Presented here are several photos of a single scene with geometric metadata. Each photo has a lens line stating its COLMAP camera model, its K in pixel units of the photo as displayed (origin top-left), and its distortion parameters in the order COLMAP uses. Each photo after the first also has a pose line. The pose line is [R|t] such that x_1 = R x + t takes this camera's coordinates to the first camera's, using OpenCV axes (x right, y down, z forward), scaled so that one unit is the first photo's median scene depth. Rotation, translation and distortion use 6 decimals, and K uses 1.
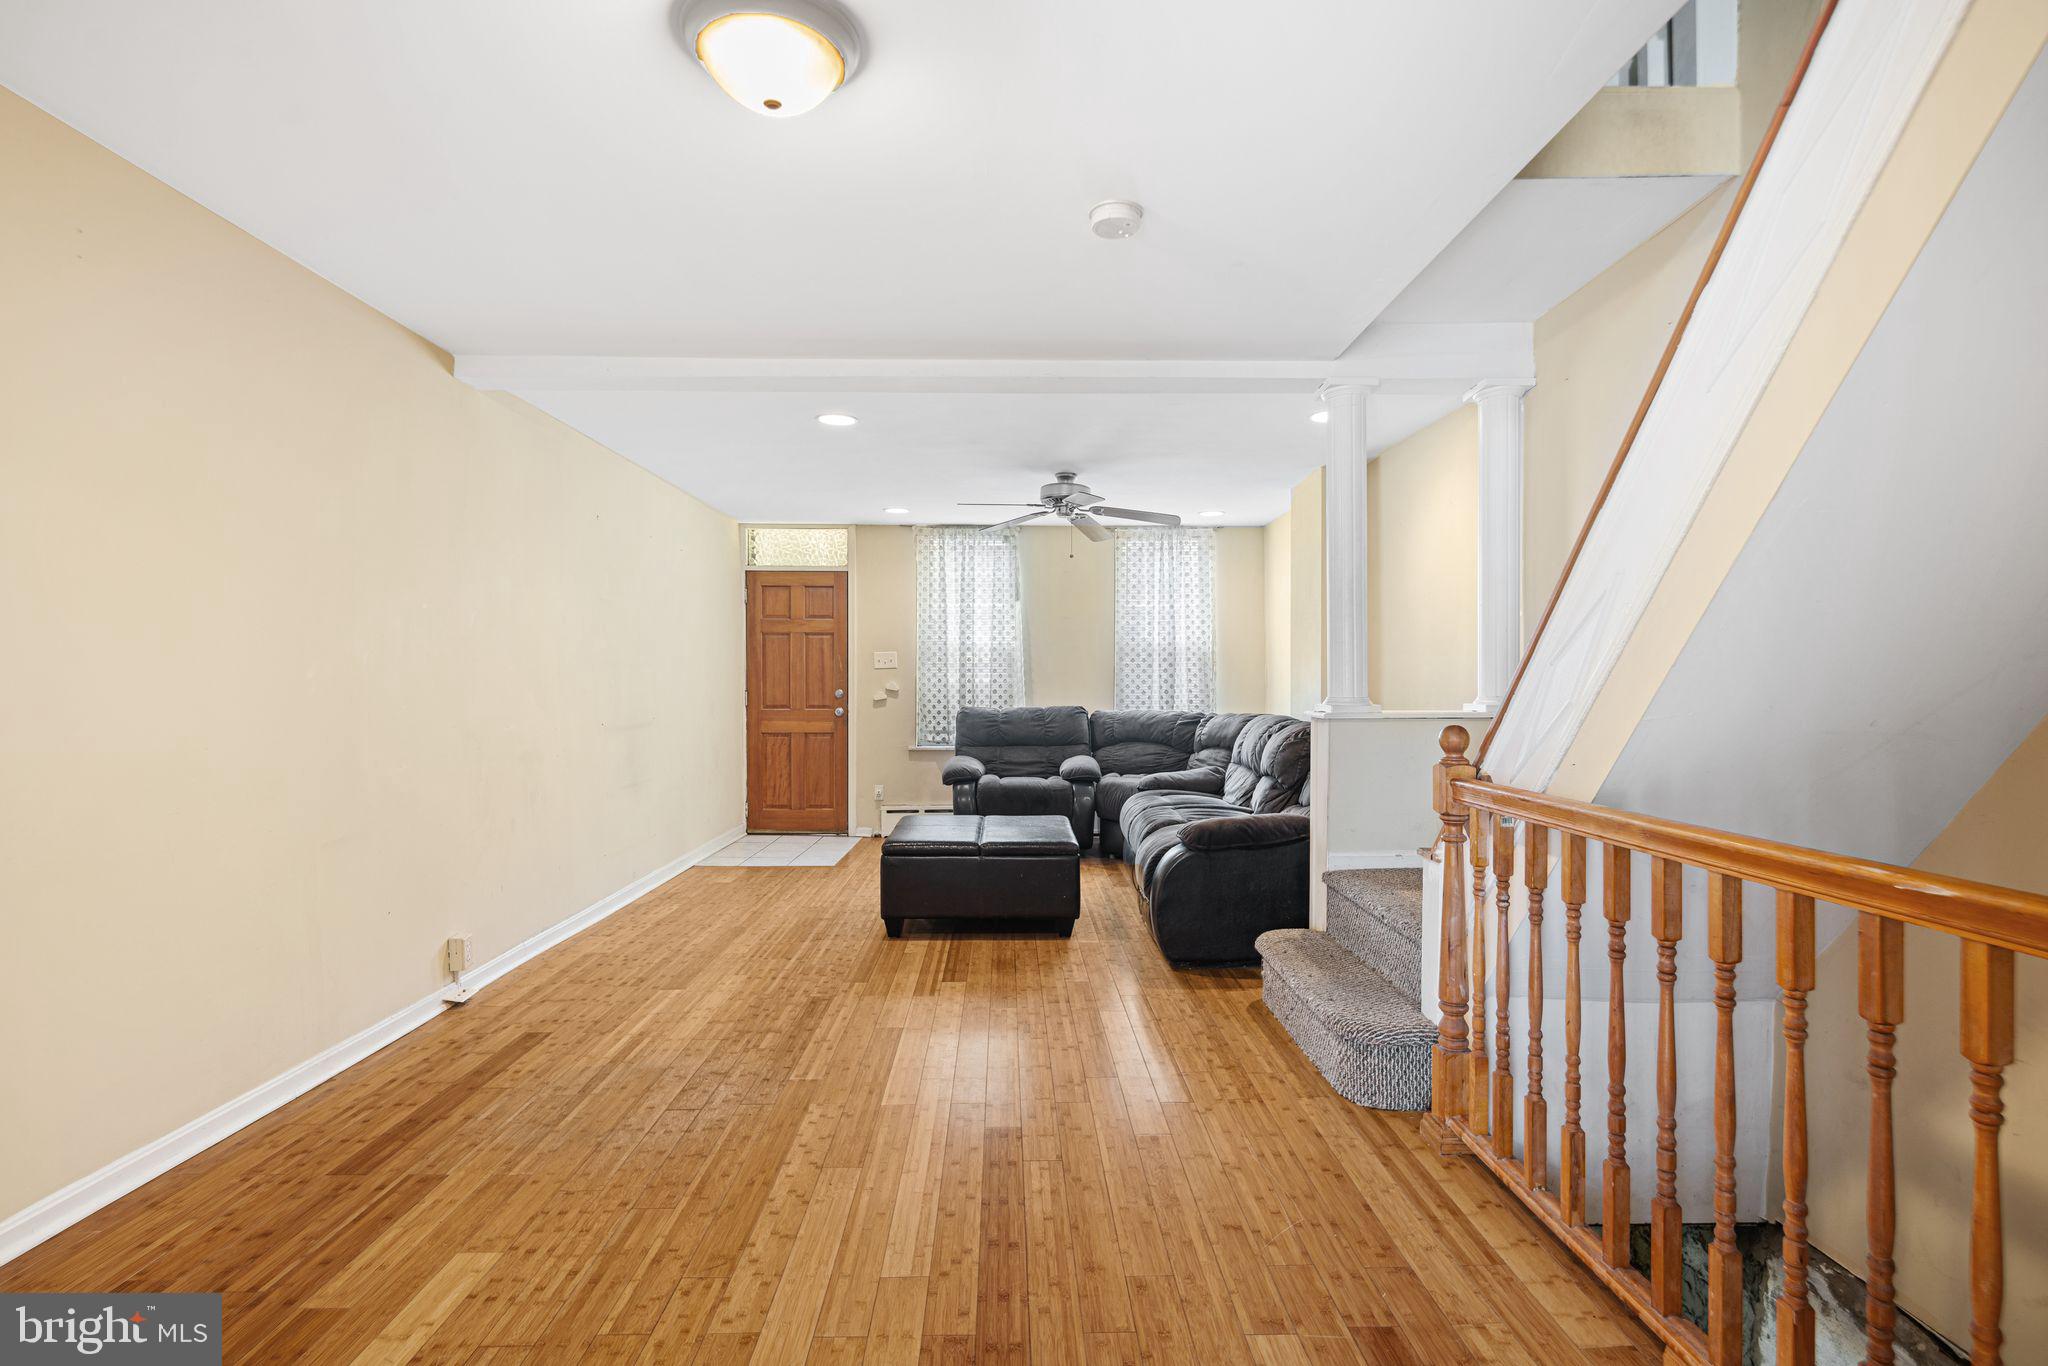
lens RADIAL K [[986.7, 0, 1032.8], [0, 986.7, 697.3], [0, 0, 1]] dist [0.000440, 0.000012]
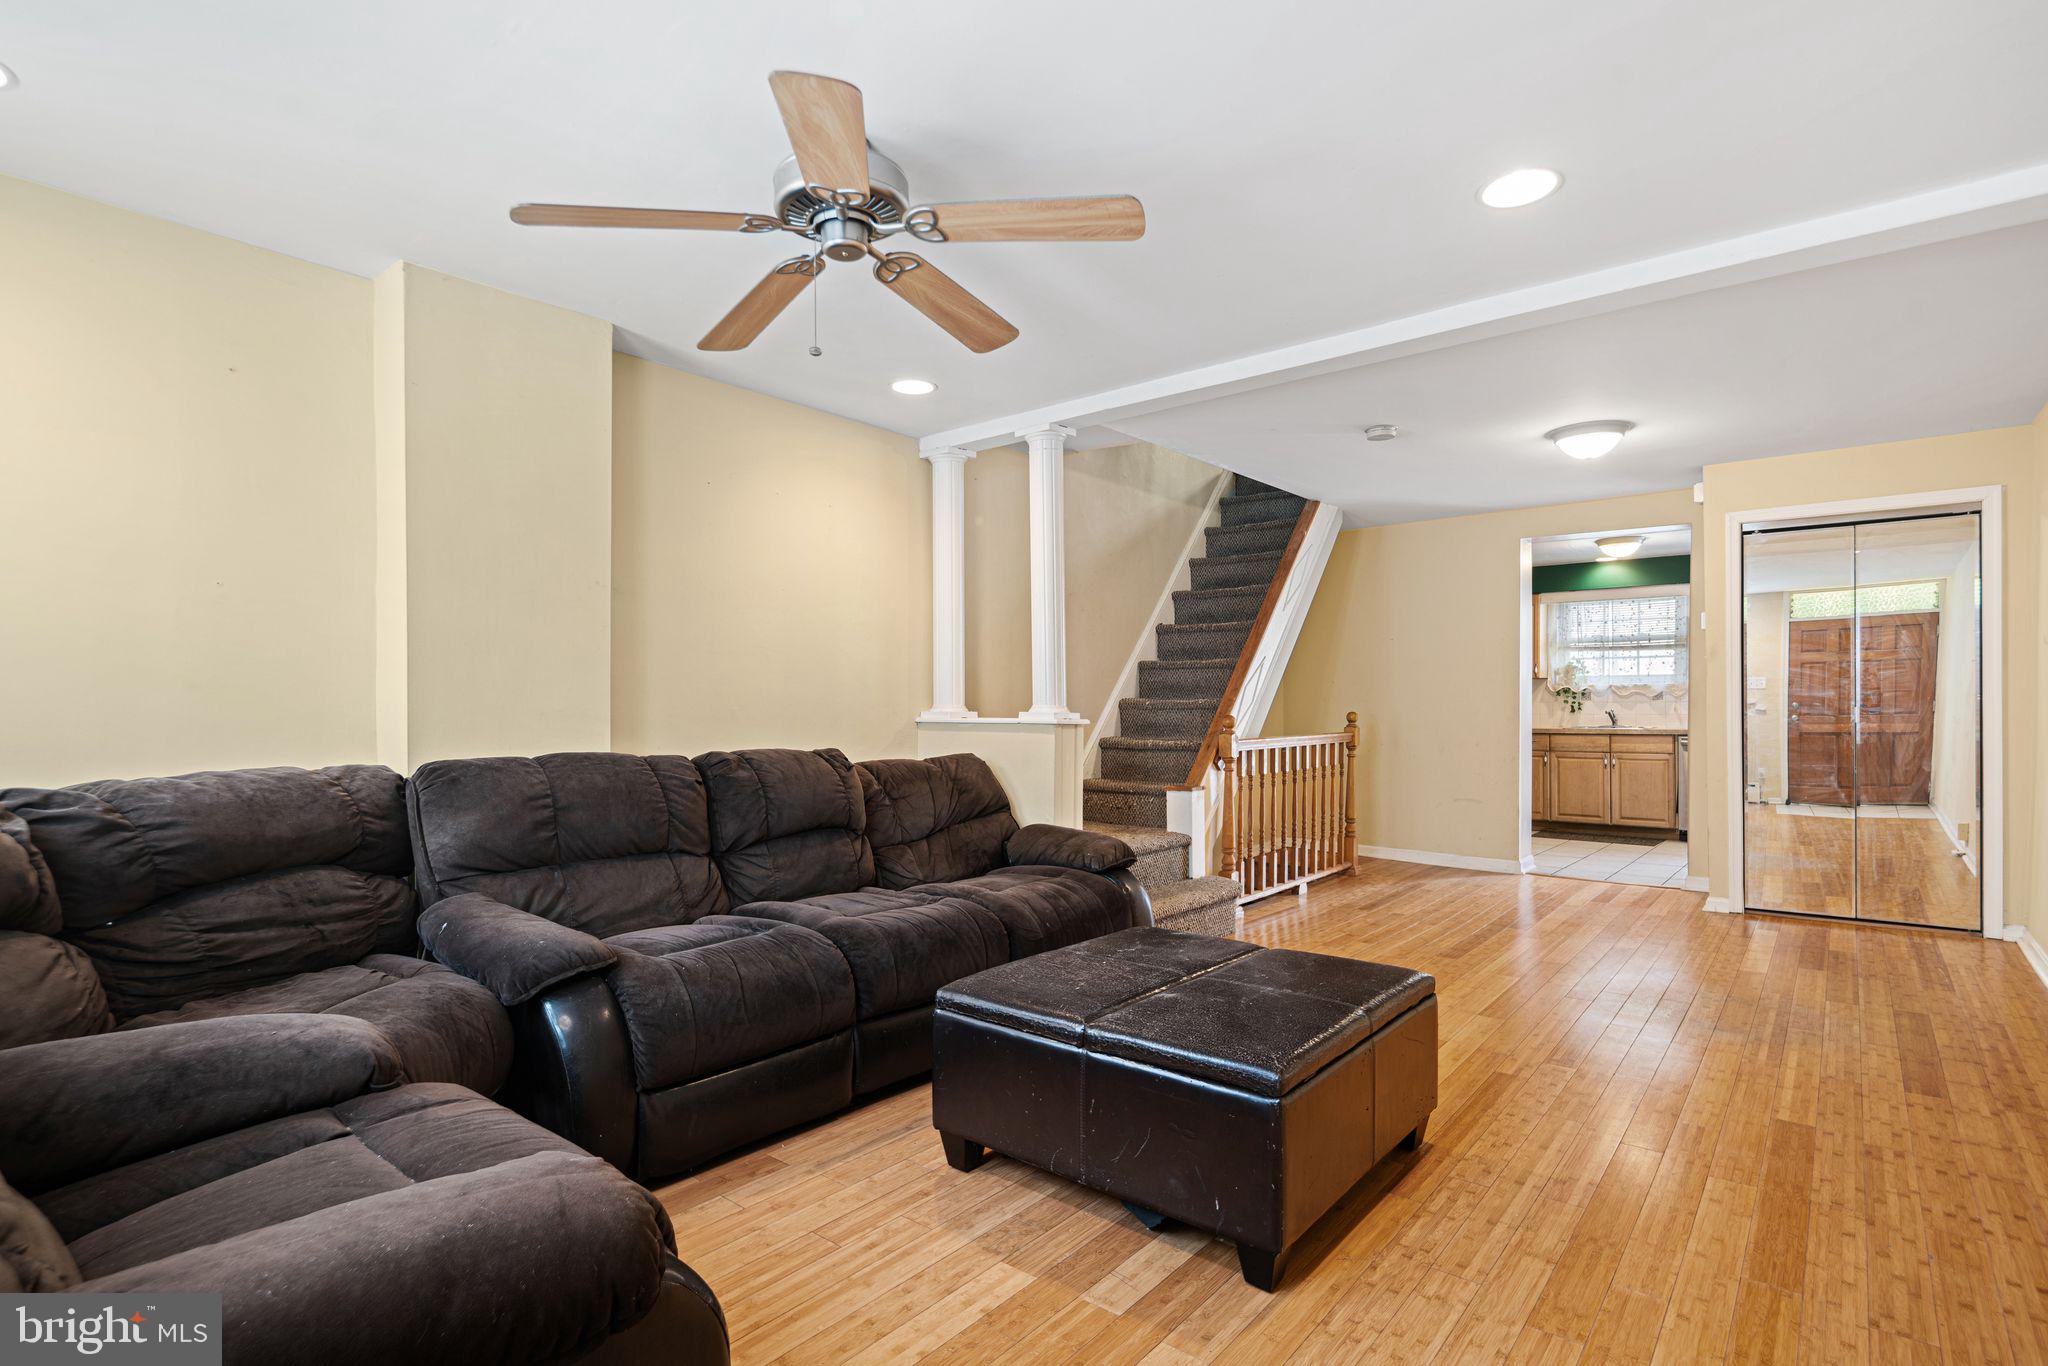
lens RADIAL K [[986.7, 0, 1032.8], [0, 986.7, 697.3], [0, 0, 1]] dist [0.000440, 0.000012]
pose [[-0.750546, 0.002304, 0.660814, -0.533771], [0.006306, 0.999973, 0.003676, -0.015231], [-0.660788, 0.006926, -0.750541, 2.369867]]
